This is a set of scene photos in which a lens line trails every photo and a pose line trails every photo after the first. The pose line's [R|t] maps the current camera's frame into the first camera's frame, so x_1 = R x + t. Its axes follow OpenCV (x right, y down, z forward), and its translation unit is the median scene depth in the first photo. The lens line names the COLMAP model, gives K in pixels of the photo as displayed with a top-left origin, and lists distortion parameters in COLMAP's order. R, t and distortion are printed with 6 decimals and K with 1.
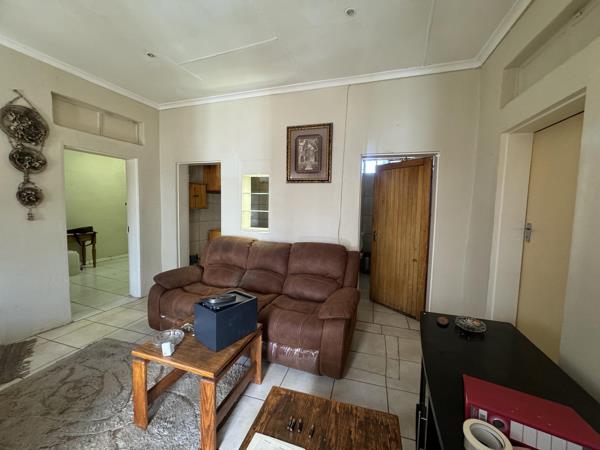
lens RADIAL K [[239.8, 0, 301.2], [0, 239.8, 224.2], [0, 0, 1]] dist [-0.002627, 0.000516]
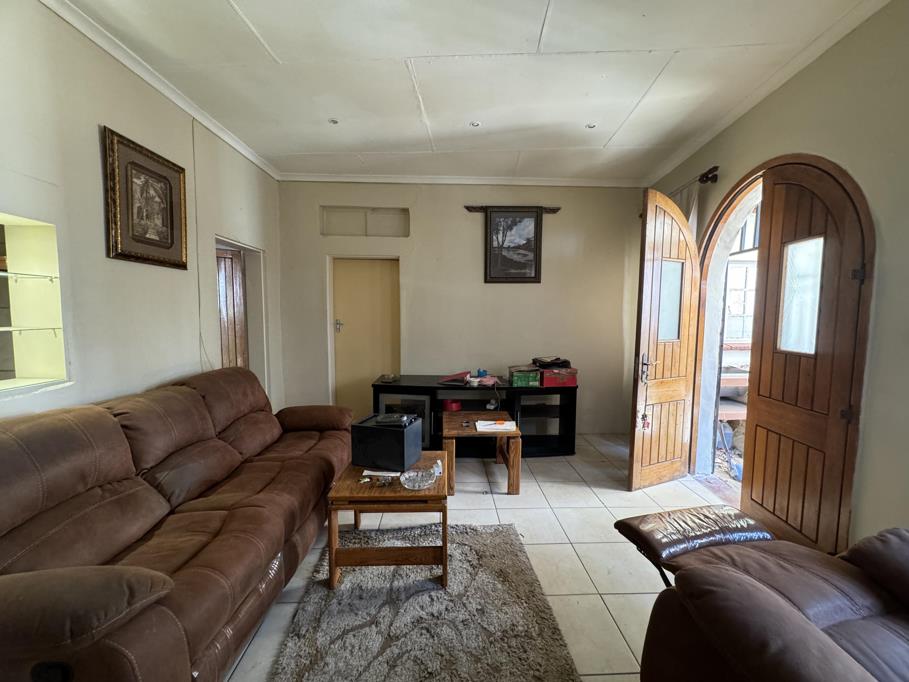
lens RADIAL K [[363.3, 0, 456.3], [0, 363.3, 339.7], [0, 0, 1]] dist [-0.002627, 0.000516]
pose [[-0.308380, -0.095451, 0.946462, -1.067867], [0.066321, 0.990375, 0.121489, -0.078729], [-0.948949, 0.100235, -0.299081, 0.754301]]
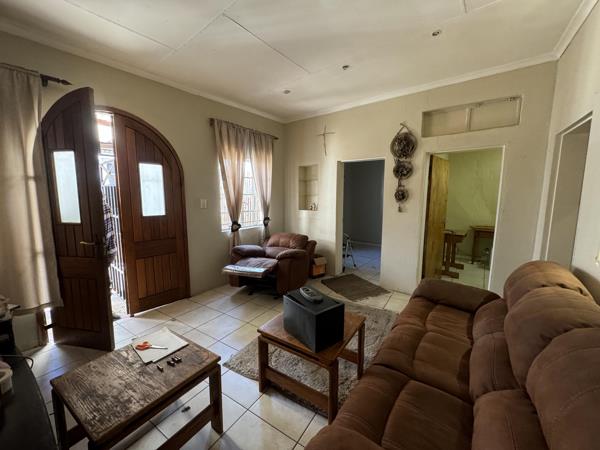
lens RADIAL K [[239.8, 0, 301.2], [0, 239.8, 224.2], [0, 0, 1]] dist [-0.002627, 0.000516]
pose [[-0.283638, 0.090857, -0.954617, 0.397216], [-0.086466, 0.989023, 0.119822, -0.061941], [0.955025, 0.116528, -0.272669, 0.784391]]
